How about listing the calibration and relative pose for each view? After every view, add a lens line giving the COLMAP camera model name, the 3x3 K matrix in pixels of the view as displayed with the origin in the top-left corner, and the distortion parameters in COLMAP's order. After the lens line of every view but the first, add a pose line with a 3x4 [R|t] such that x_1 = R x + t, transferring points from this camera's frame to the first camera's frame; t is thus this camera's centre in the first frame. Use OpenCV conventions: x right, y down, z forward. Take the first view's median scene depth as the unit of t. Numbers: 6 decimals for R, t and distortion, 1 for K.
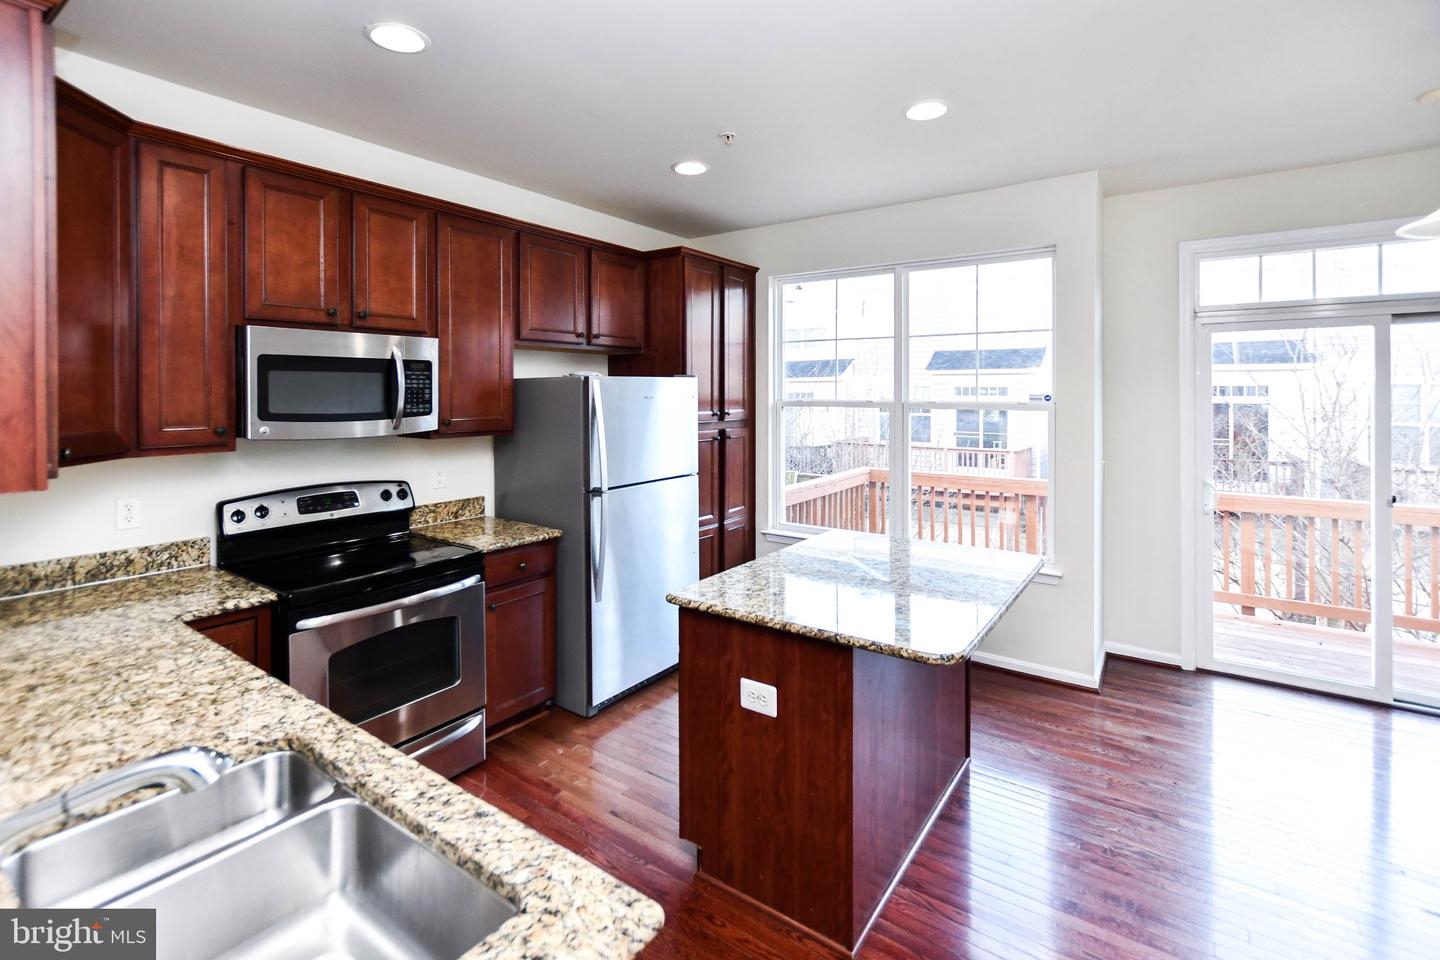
lens RADIAL K [[651.2, 0, 724.1], [0, 651.2, 388.9], [0, 0, 1]] dist [0.000779, 0.001054]
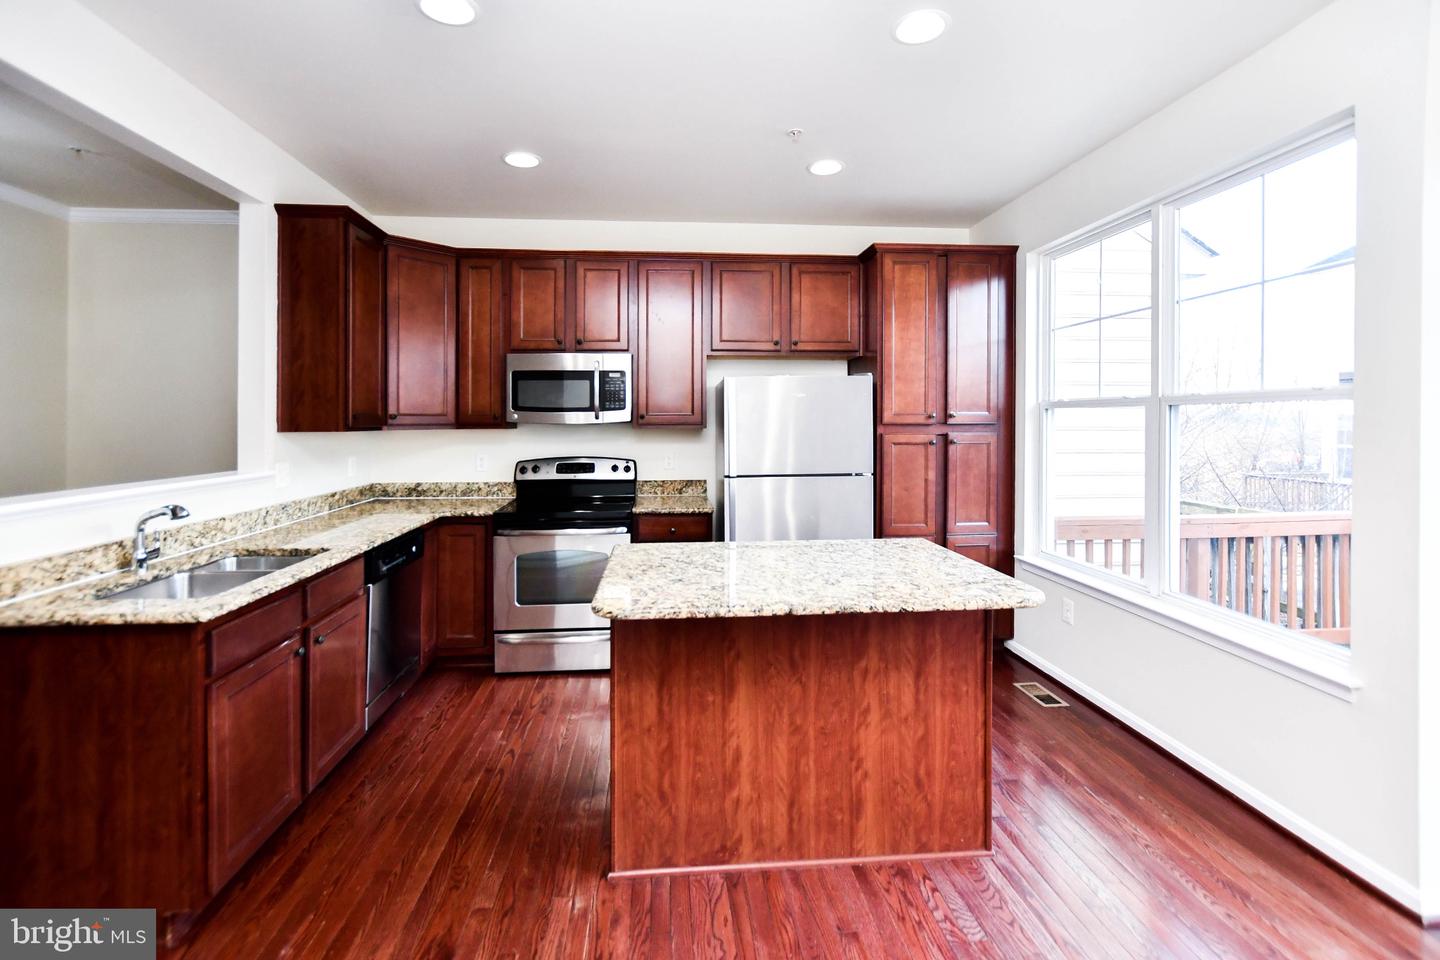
lens RADIAL K [[651.2, 0, 729.9], [0, 651.2, 415.4], [0, 0, 1]] dist [0.000779, 0.001054]
pose [[0.661716, -0.006428, -0.749727, 0.602948], [0.006237, 0.999976, -0.003070, 0.047414], [0.749728, -0.002644, 0.661740, 0.219599]]
